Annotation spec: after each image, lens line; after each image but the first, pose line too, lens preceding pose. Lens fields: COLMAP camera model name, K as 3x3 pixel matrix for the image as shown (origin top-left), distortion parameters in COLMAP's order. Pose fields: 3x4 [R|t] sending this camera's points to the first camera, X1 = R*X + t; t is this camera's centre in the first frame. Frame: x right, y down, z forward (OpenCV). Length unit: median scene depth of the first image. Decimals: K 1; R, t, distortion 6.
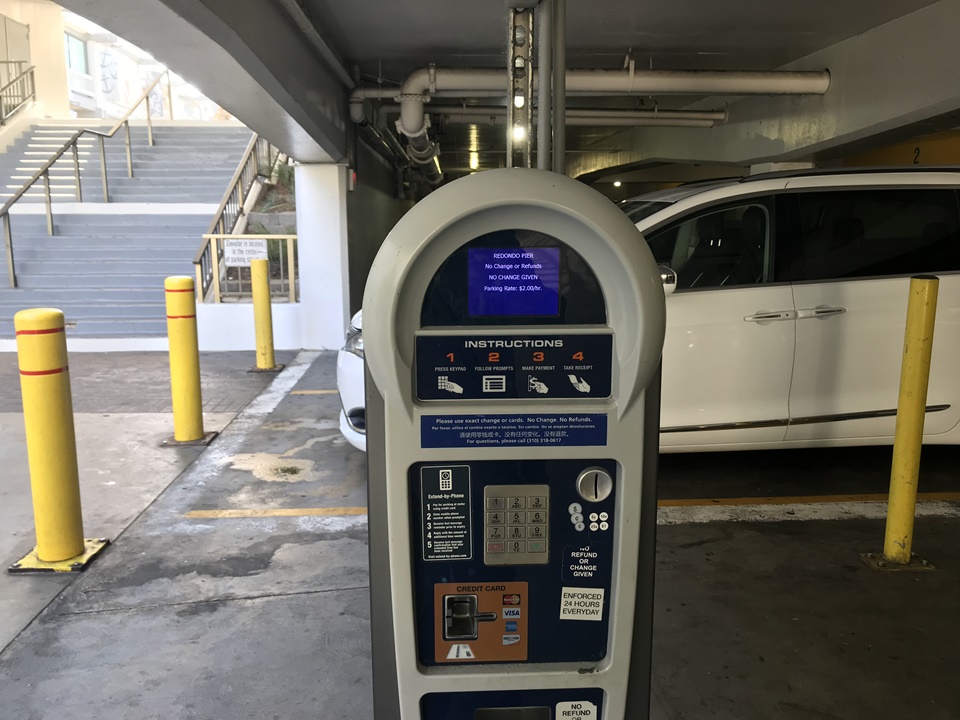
lens RADIAL K [[772.8, 0, 480.7], [0, 772.8, 348.6], [0, 0, 1]] dist [0.008162, -0.032448]
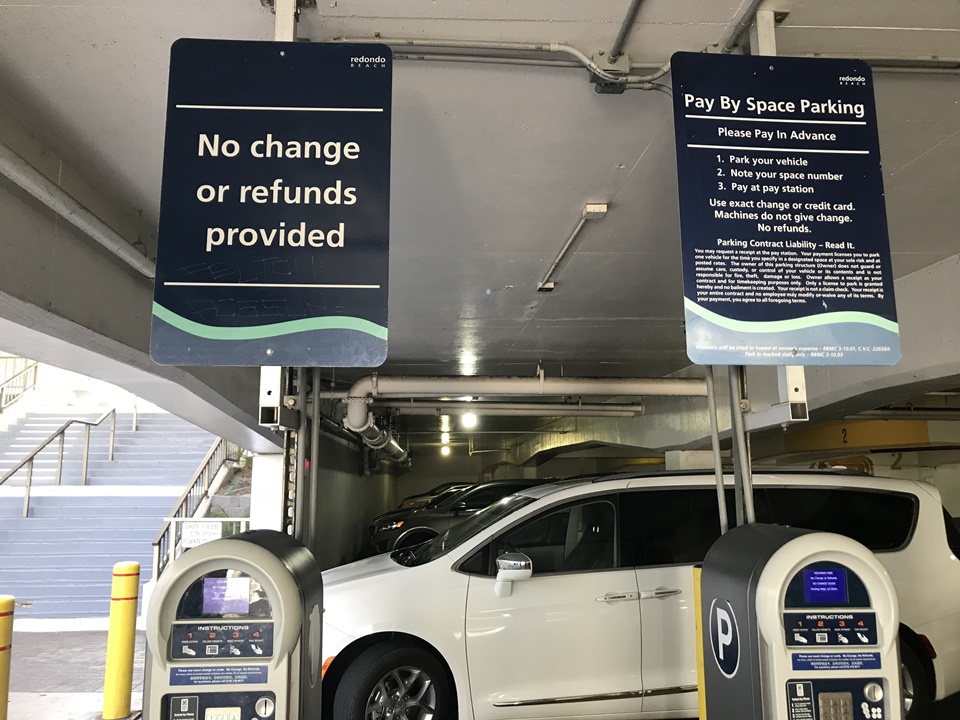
lens RADIAL K [[772.8, 0, 480.7], [0, 772.8, 348.6], [0, 0, 1]] dist [0.008162, -0.032448]
pose [[0.999866, -0.000808, 0.016356, 0.068418], [0.006281, 0.941310, -0.337485, -0.000779], [-0.015123, 0.337543, 0.941189, -0.113331]]
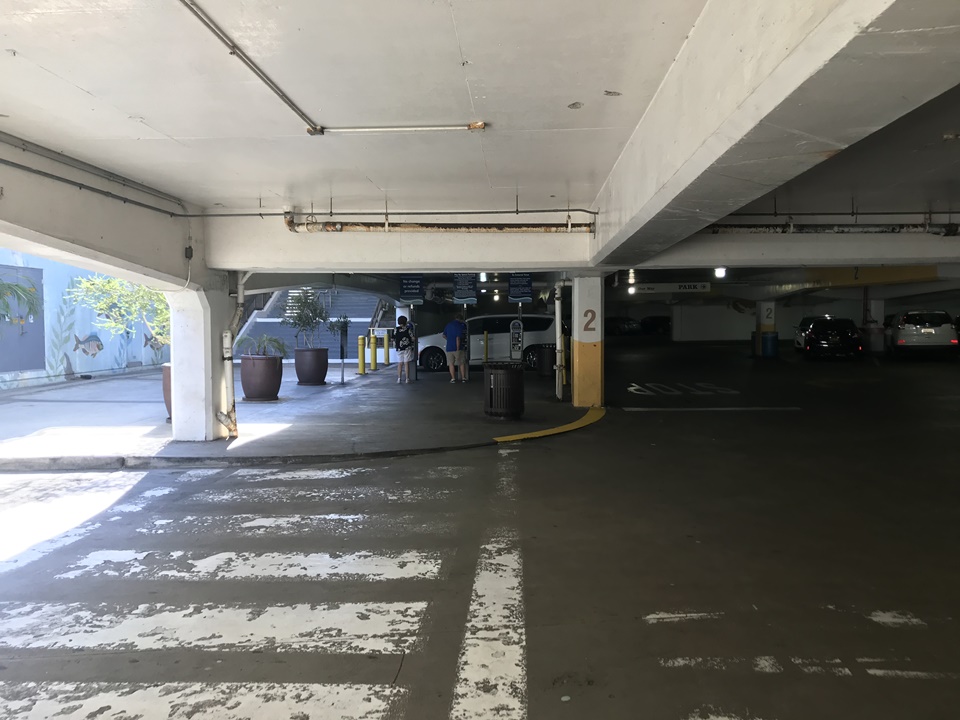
lens RADIAL K [[772.8, 0, 480.7], [0, 772.8, 348.6], [0, 0, 1]] dist [0.008162, -0.032448]
pose [[0.994585, 0.013038, -0.103103, 0.483749], [-0.026961, 0.990503, -0.134825, 0.388214], [0.100366, 0.136875, 0.985491, -2.277130]]
